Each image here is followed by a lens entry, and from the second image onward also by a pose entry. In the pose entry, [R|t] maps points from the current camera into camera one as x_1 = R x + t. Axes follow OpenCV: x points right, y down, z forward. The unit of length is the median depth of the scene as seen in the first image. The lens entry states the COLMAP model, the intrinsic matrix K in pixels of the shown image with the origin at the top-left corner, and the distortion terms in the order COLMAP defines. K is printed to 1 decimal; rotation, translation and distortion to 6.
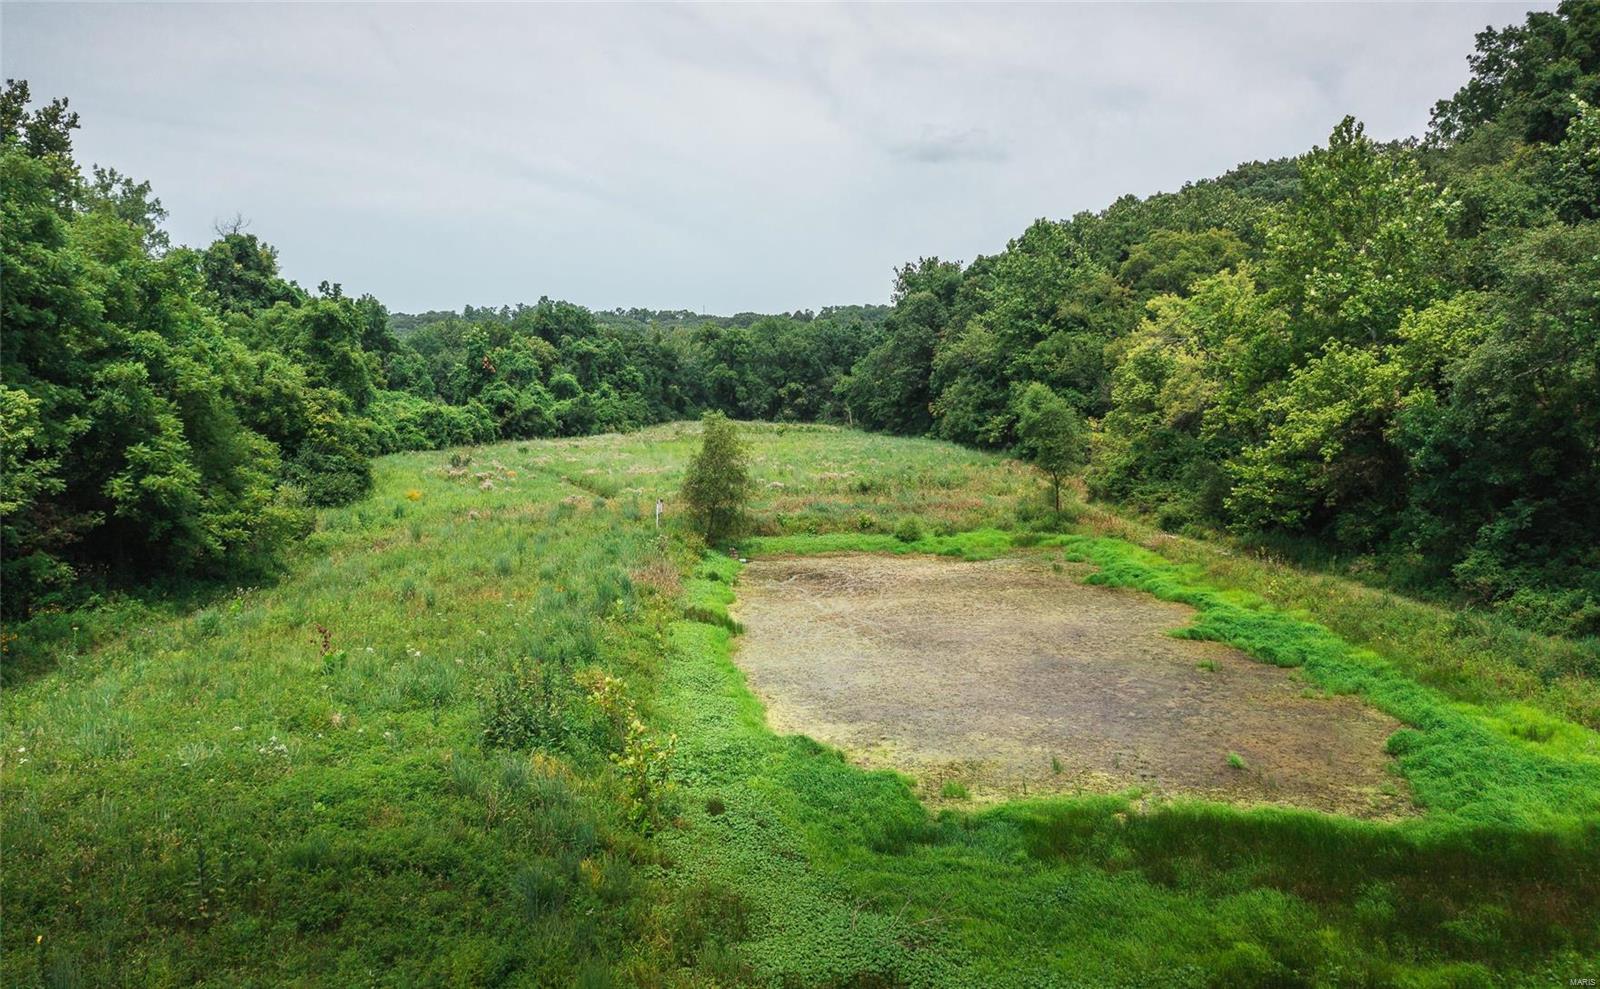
lens RADIAL K [[1241.9, 0, 802.3], [0, 1241.9, 486.8], [0, 0, 1]] dist [-0.007884, -0.038973]
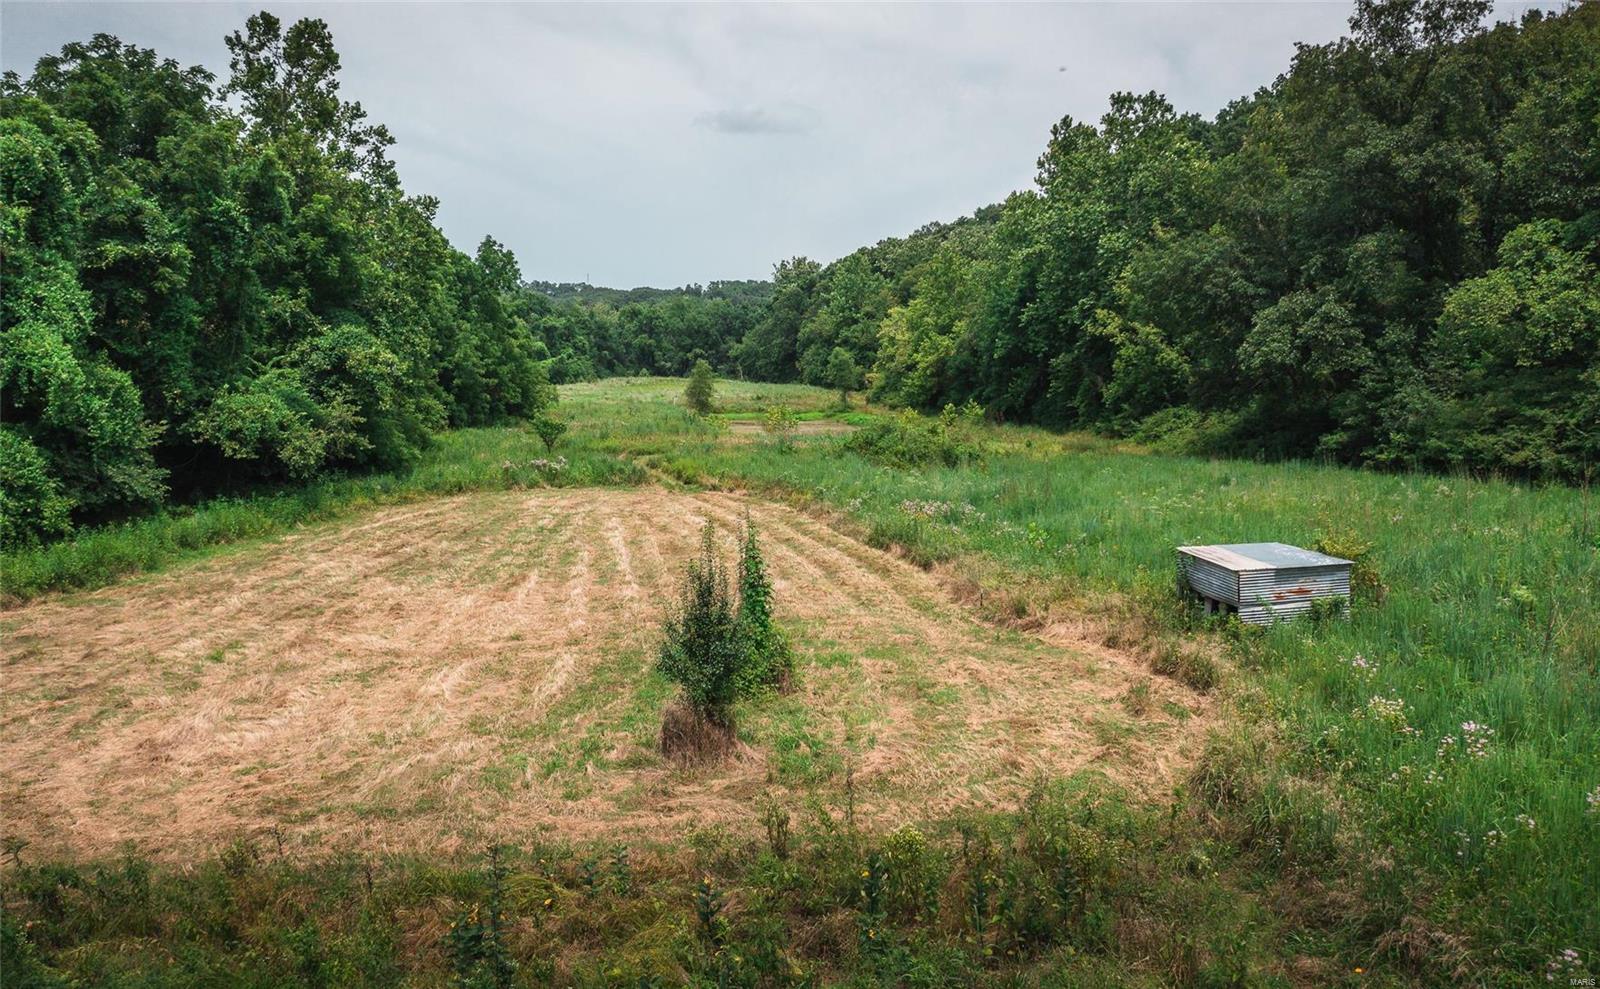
lens RADIAL K [[1241.9, 0, 802.3], [0, 1241.9, 486.8], [0, 0, 1]] dist [-0.007884, -0.038973]
pose [[0.995381, -0.009057, 0.095574, -0.028753], [0.006561, 0.999630, 0.026404, 0.035288], [-0.095778, -0.025655, 0.995072, -0.401867]]
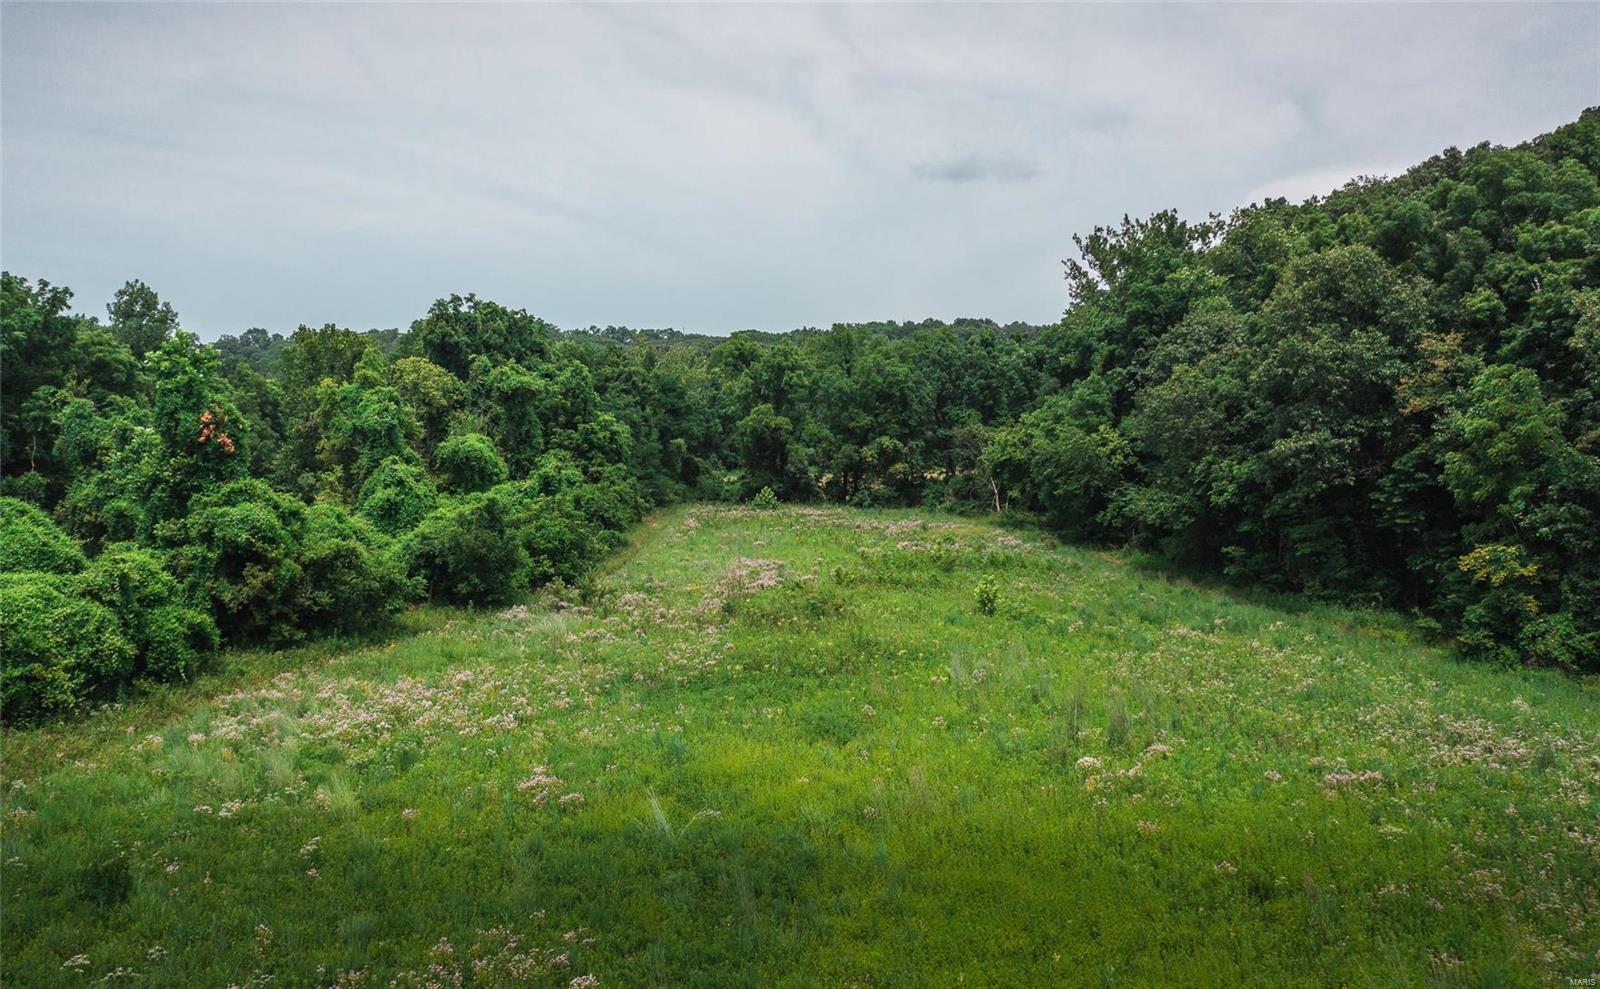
lens RADIAL K [[1241.9, 0, 802.3], [0, 1241.9, 486.8], [0, 0, 1]] dist [-0.007884, -0.038973]
pose [[0.999822, -0.002136, 0.018761, -0.067966], [0.002482, 0.999827, -0.018442, -0.058671], [-0.018719, 0.018485, 0.999654, 0.493880]]
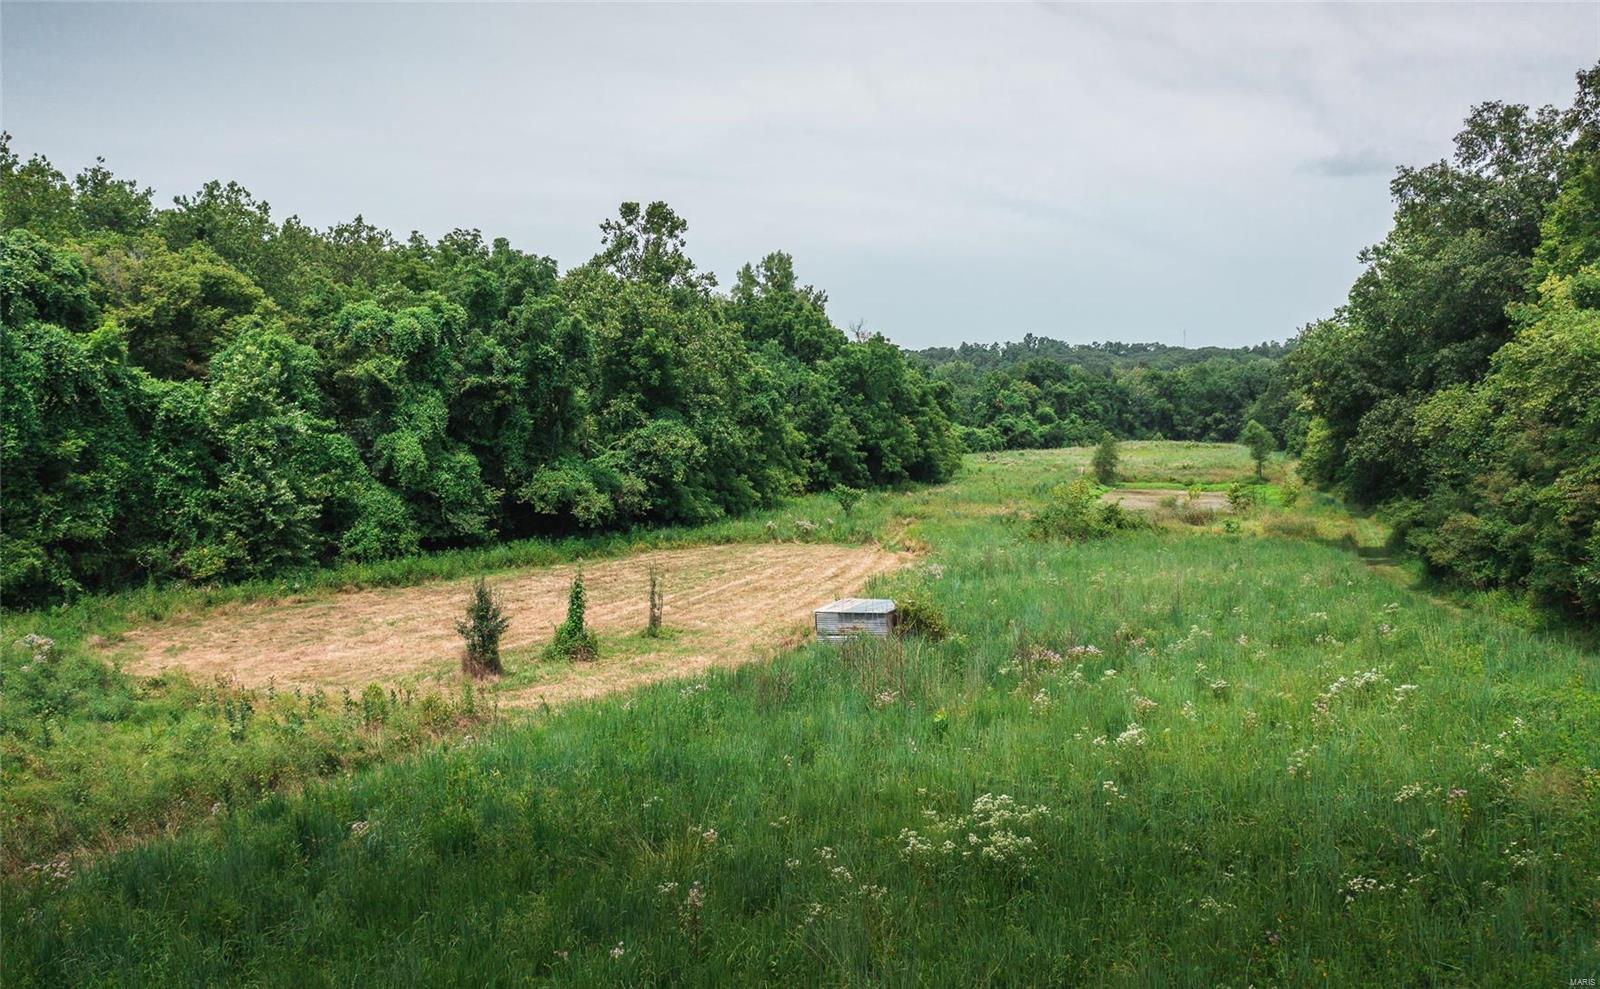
lens RADIAL K [[1241.9, 0, 802.3], [0, 1241.9, 486.8], [0, 0, 1]] dist [-0.007884, -0.038973]
pose [[0.928453, 0.023442, -0.370710, 0.086493], [-0.030353, 0.999457, -0.012819, 0.030328], [0.370208, 0.023154, 0.928660, -0.462737]]
